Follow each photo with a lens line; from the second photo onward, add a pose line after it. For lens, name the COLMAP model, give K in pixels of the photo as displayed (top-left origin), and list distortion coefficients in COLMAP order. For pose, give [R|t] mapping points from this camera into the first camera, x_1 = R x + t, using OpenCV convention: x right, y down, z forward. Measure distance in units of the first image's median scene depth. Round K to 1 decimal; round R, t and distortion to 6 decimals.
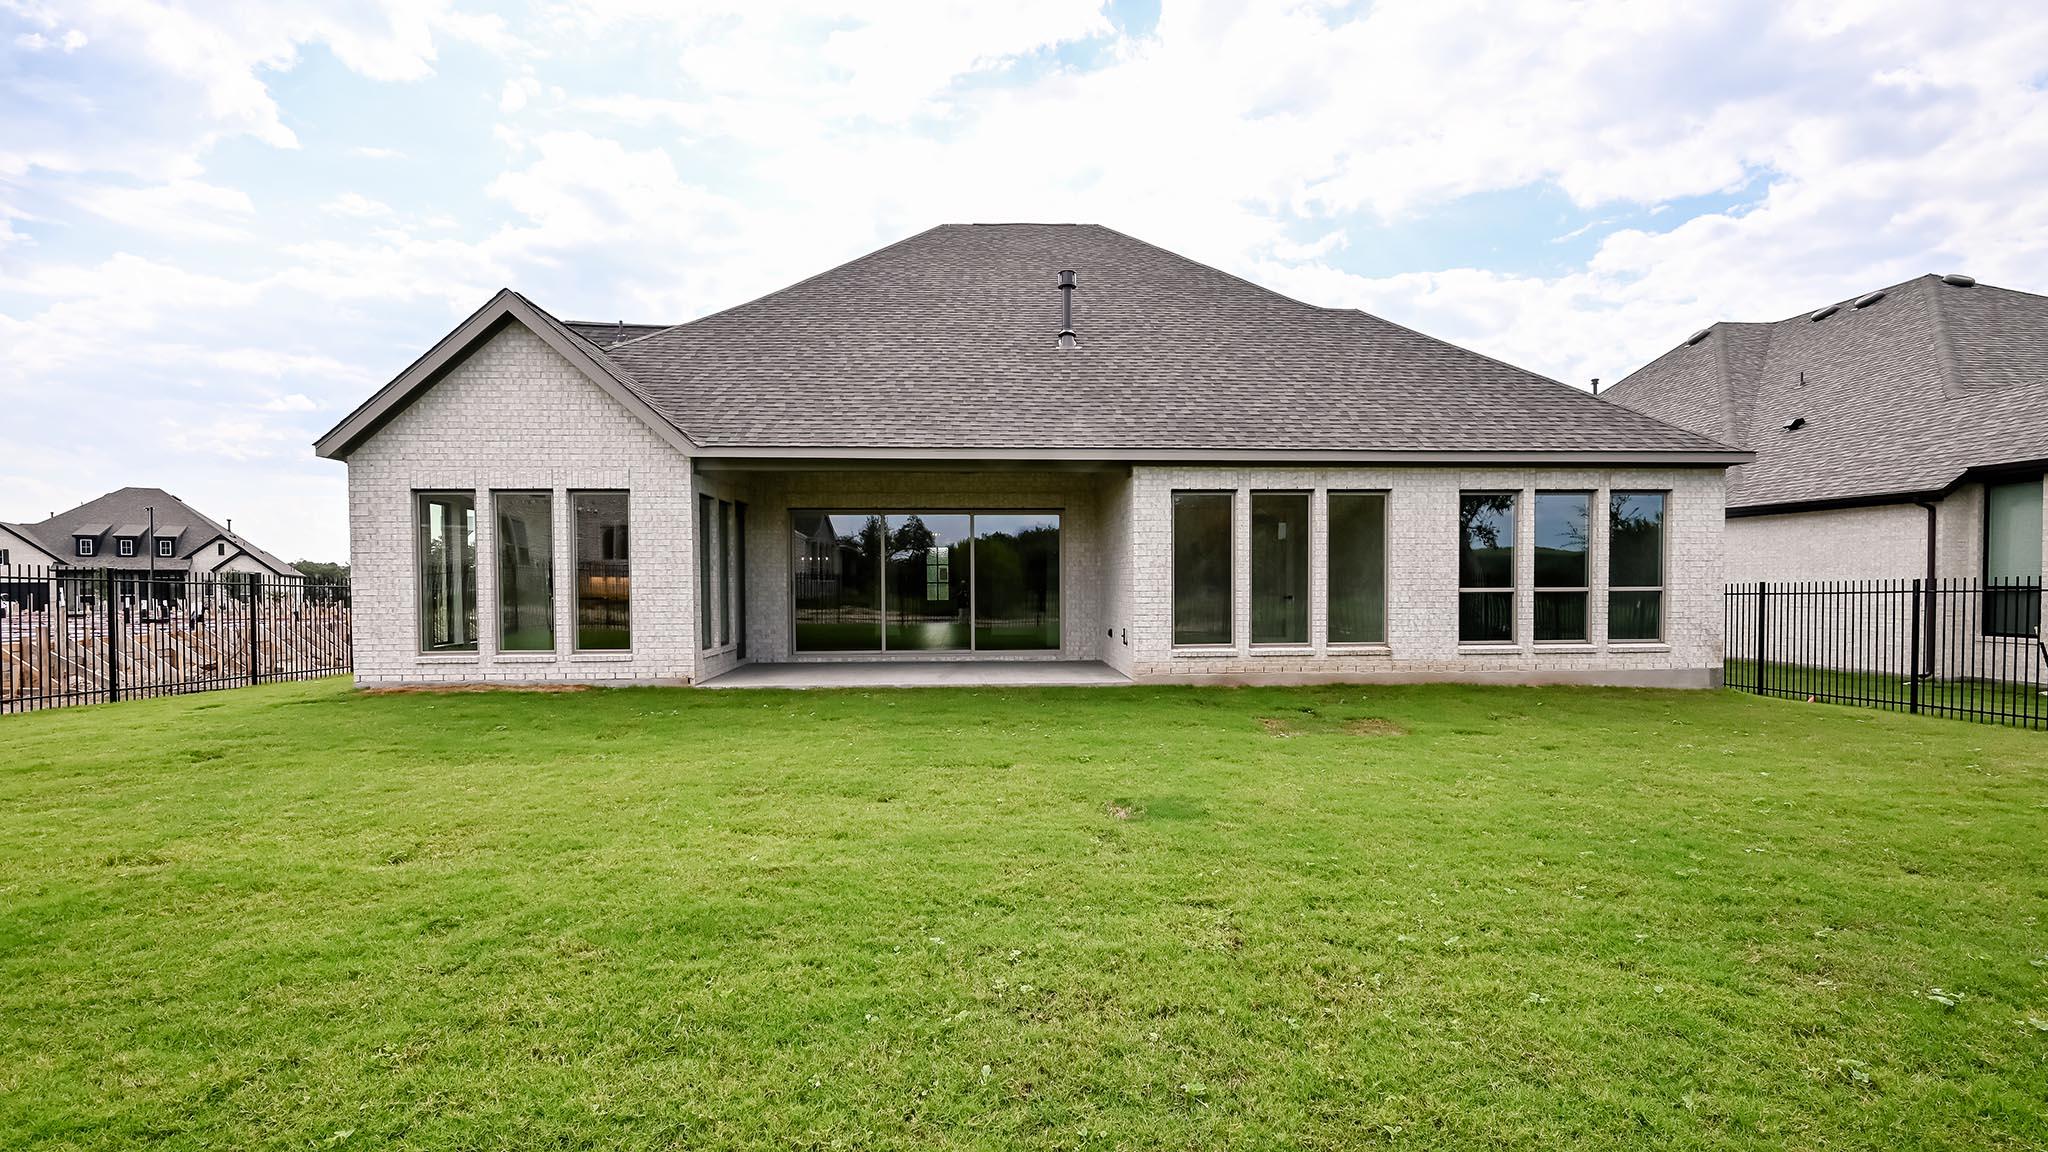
lens RADIAL K [[940.0, 0, 1028.4], [0, 940.0, 588.5], [0, 0, 1]] dist [-0.002202, 0.000906]
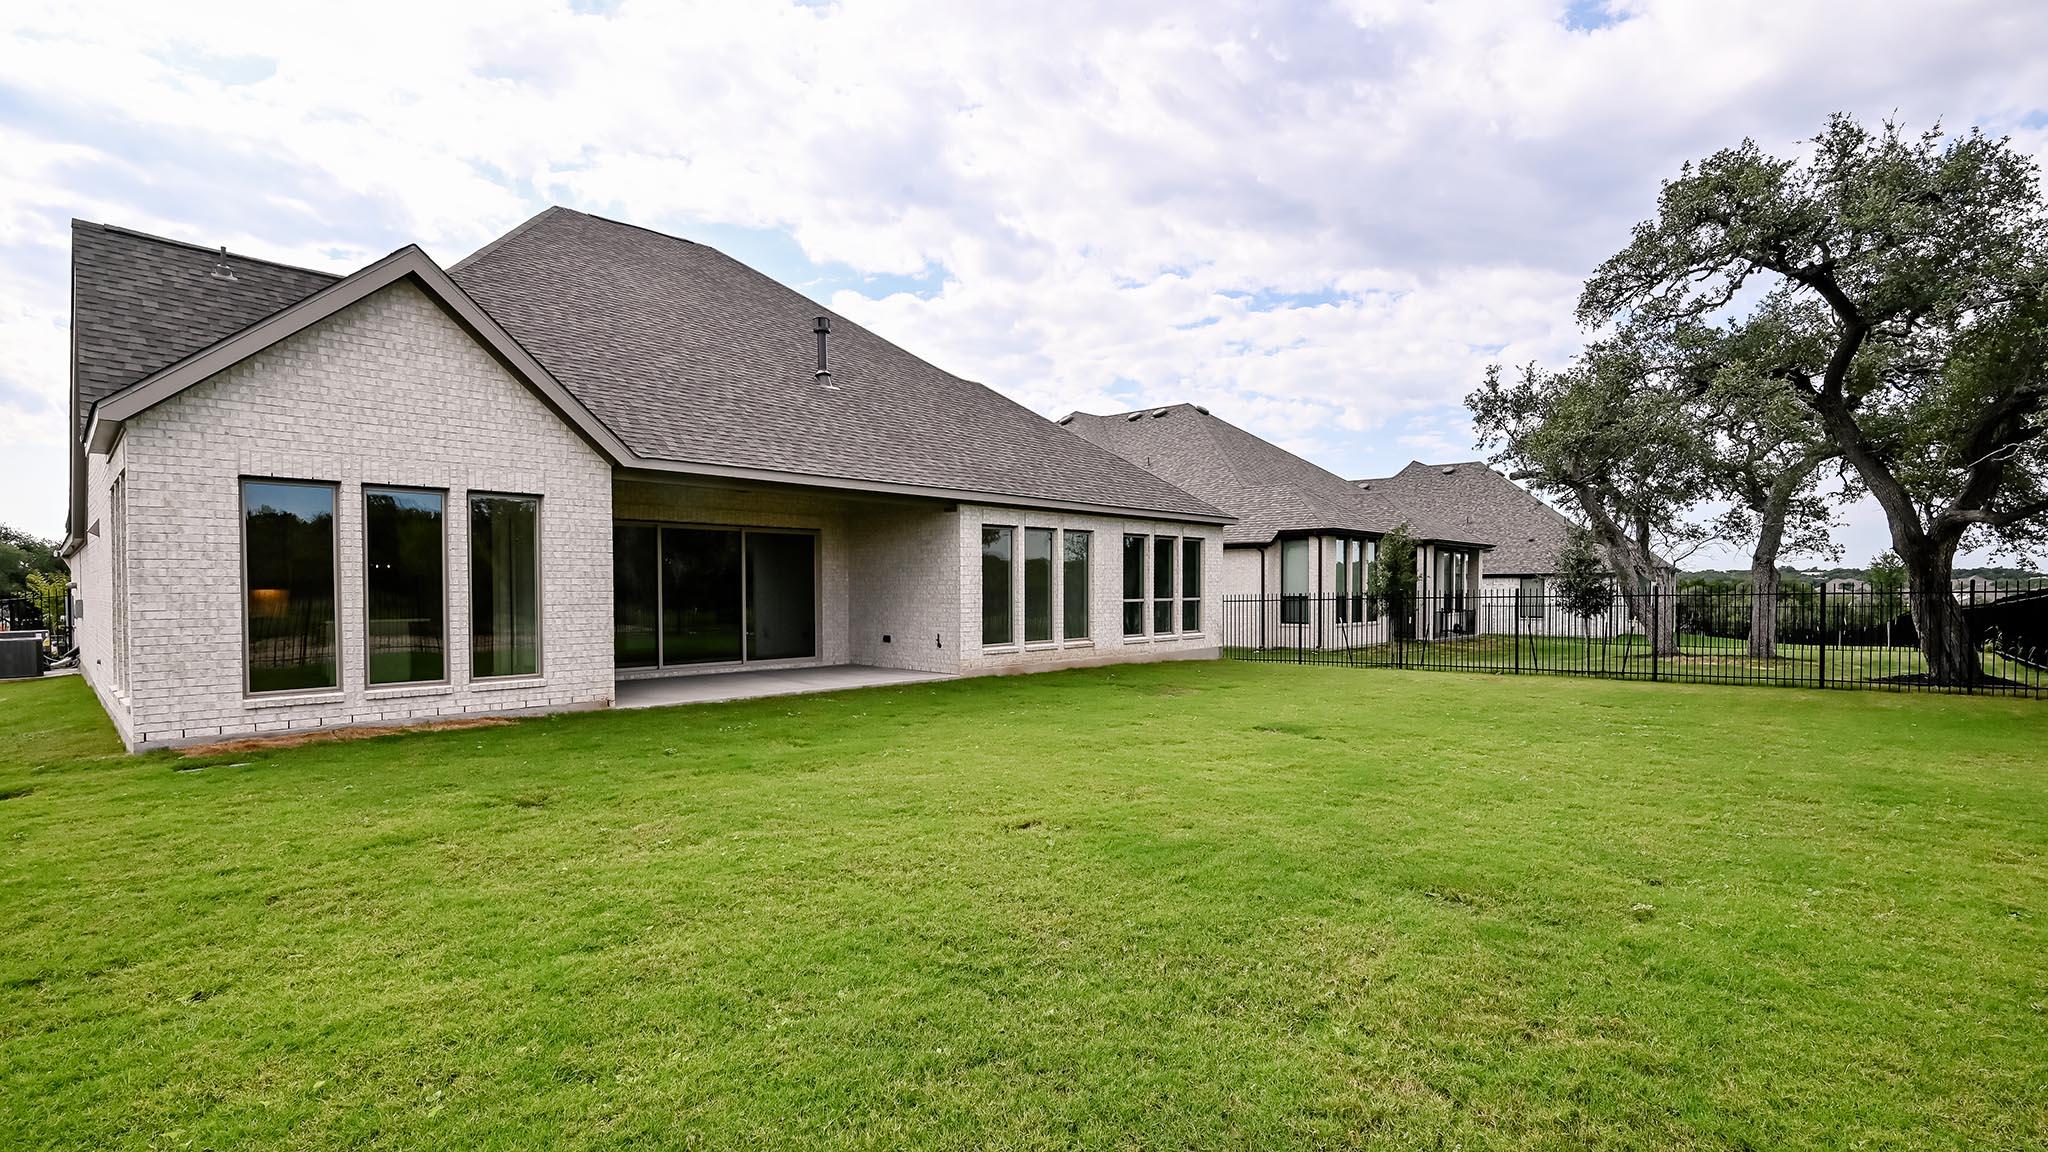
lens RADIAL K [[940.0, 0, 1030.4], [0, 940.0, 582.4], [0, 0, 1]] dist [-0.002202, 0.000906]
pose [[0.724182, 0.006288, 0.689580, -0.670733], [0.005100, 0.999882, -0.014474, -0.006189], [-0.689590, 0.013999, 0.724065, 0.027432]]
